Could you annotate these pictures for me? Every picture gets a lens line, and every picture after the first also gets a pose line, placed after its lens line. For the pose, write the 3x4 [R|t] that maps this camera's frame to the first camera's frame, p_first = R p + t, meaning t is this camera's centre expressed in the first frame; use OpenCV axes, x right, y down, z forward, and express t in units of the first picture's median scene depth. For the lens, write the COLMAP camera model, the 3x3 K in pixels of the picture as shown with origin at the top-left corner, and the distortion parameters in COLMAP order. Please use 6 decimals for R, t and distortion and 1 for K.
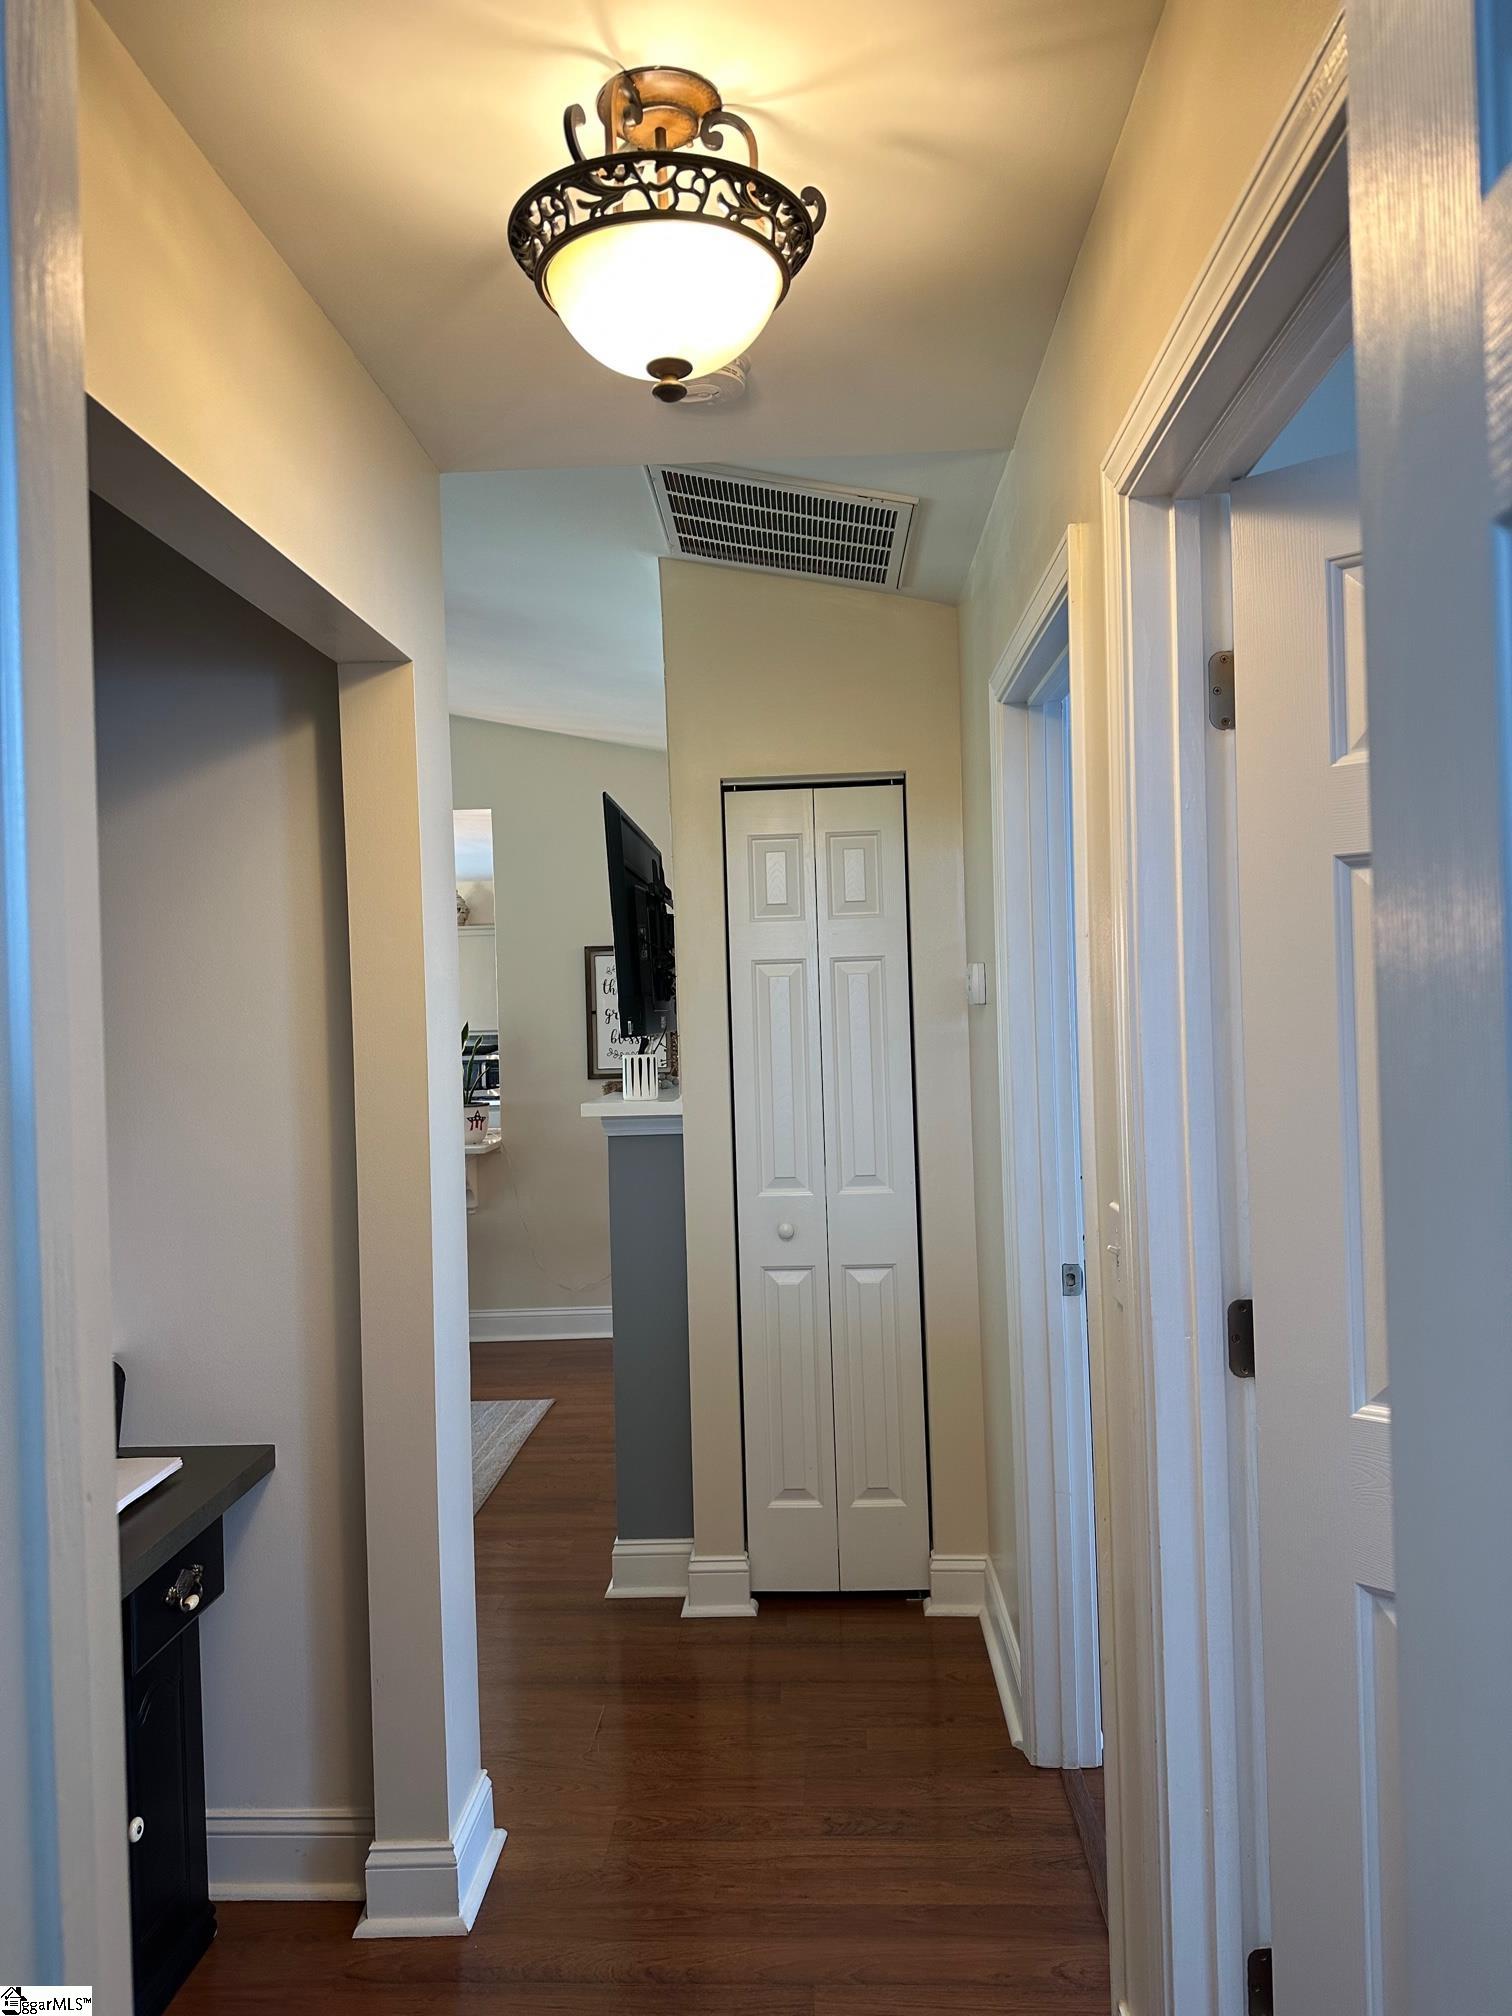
lens RADIAL K [[1419.5, 0, 762.9], [0, 1419.5, 1010.5], [0, 0, 1]] dist [0.076392, -0.090658]
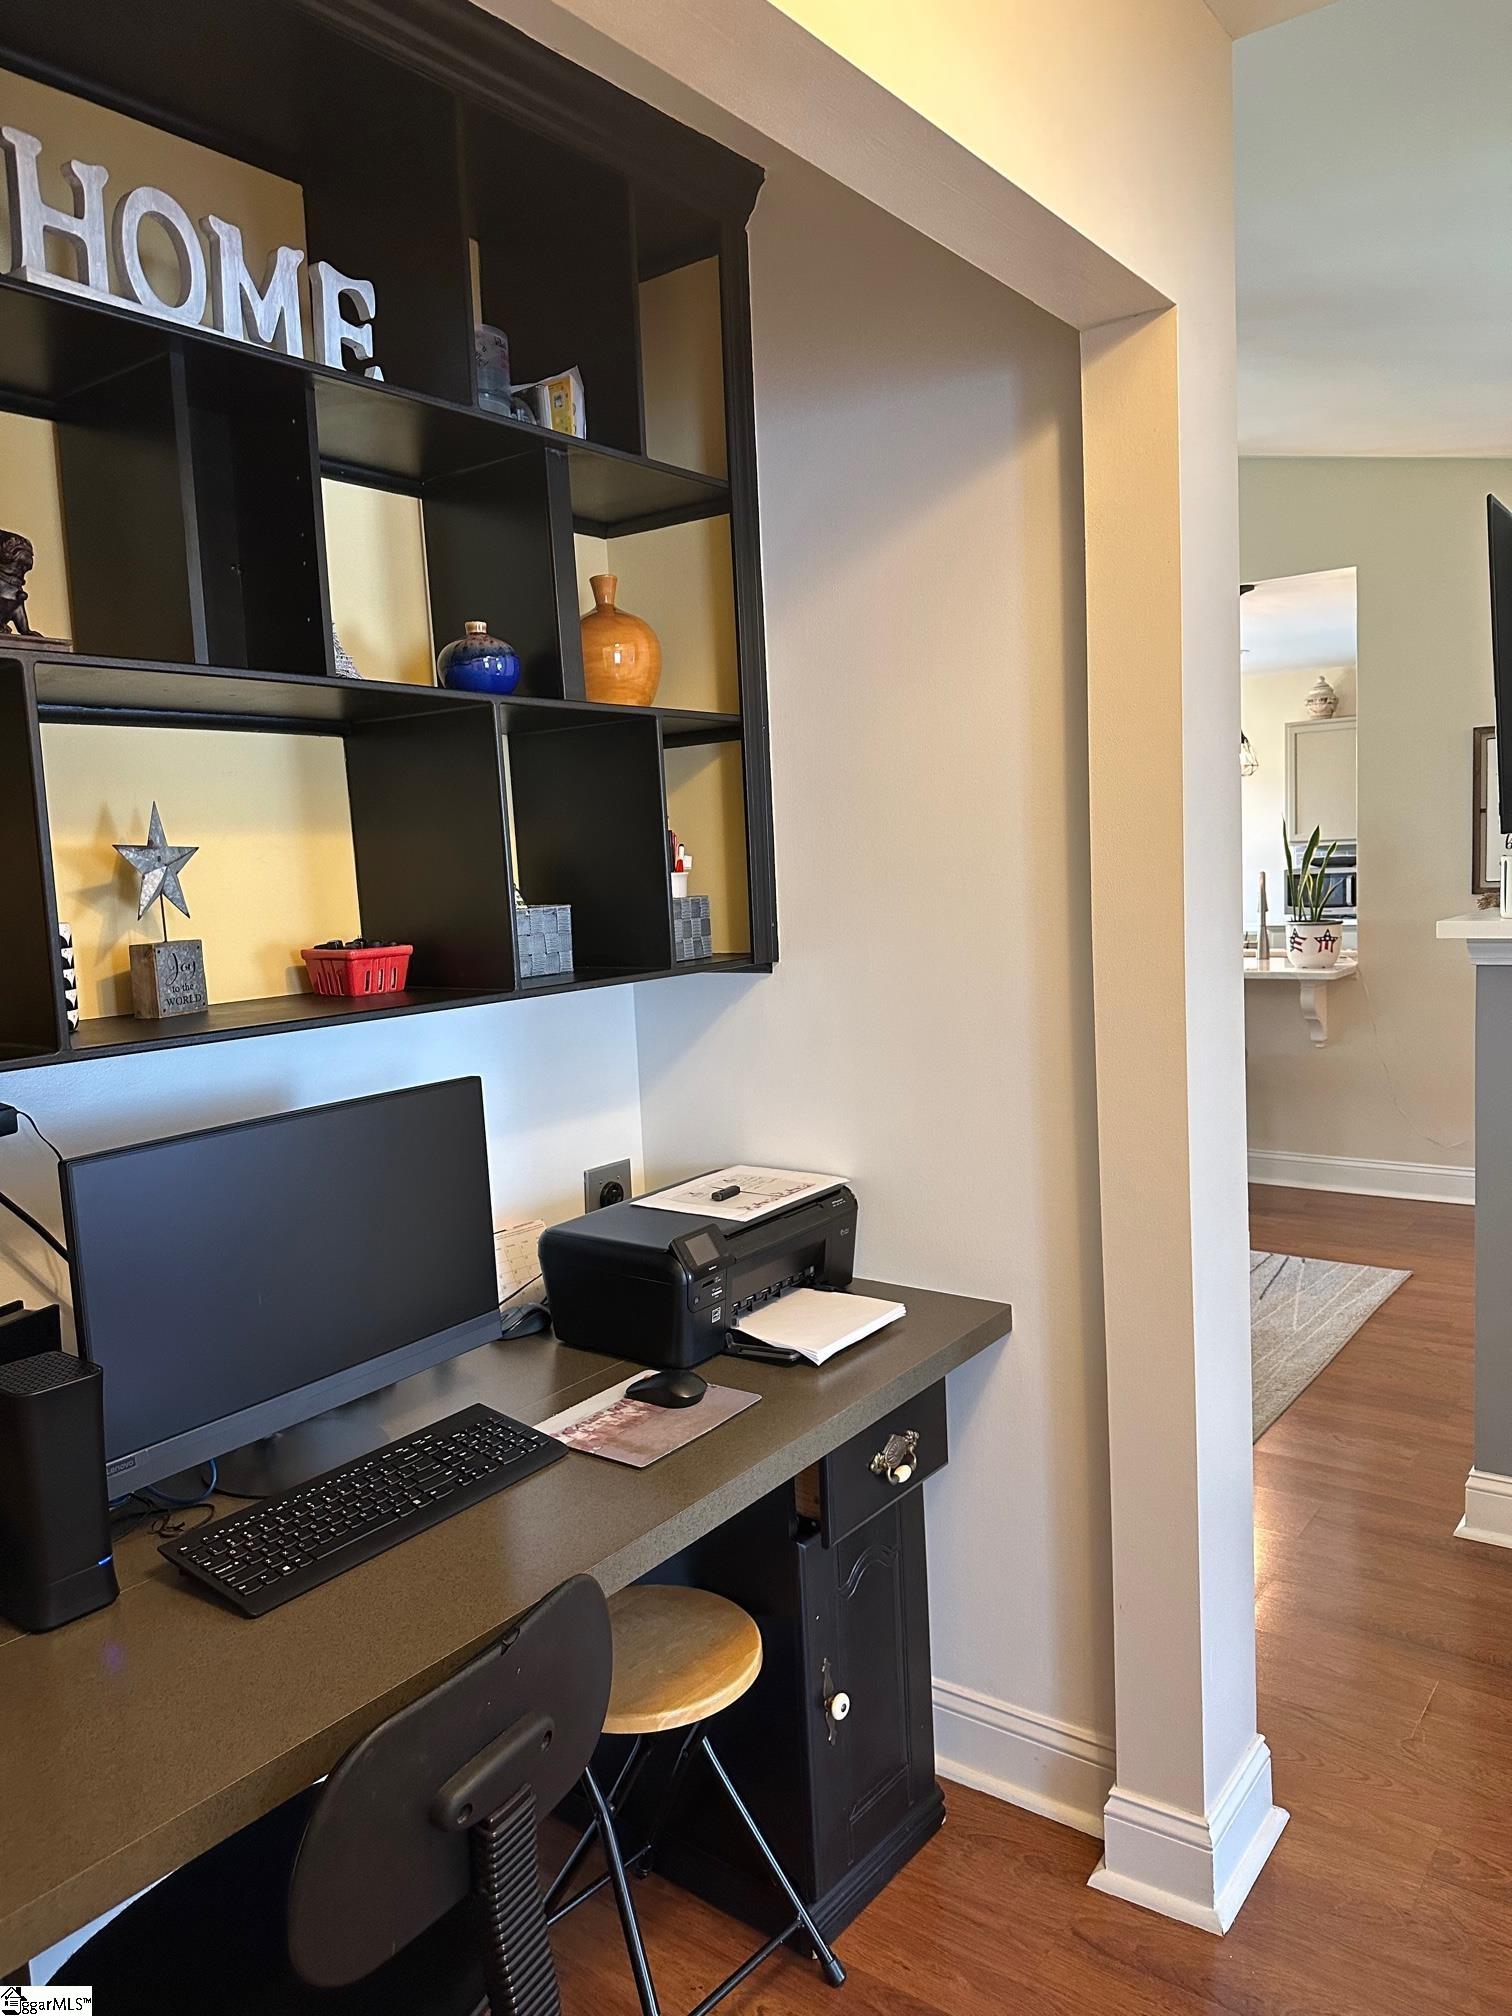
lens RADIAL K [[1419.5, 0, 765.3], [0, 1419.5, 1009.3], [0, 0, 1]] dist [0.076392, -0.090658]
pose [[0.829198, 0.051004, -0.556623, 0.006279], [0.018992, 0.992682, 0.119253, 0.018800], [0.558632, -0.109455, 0.822162, 0.221141]]
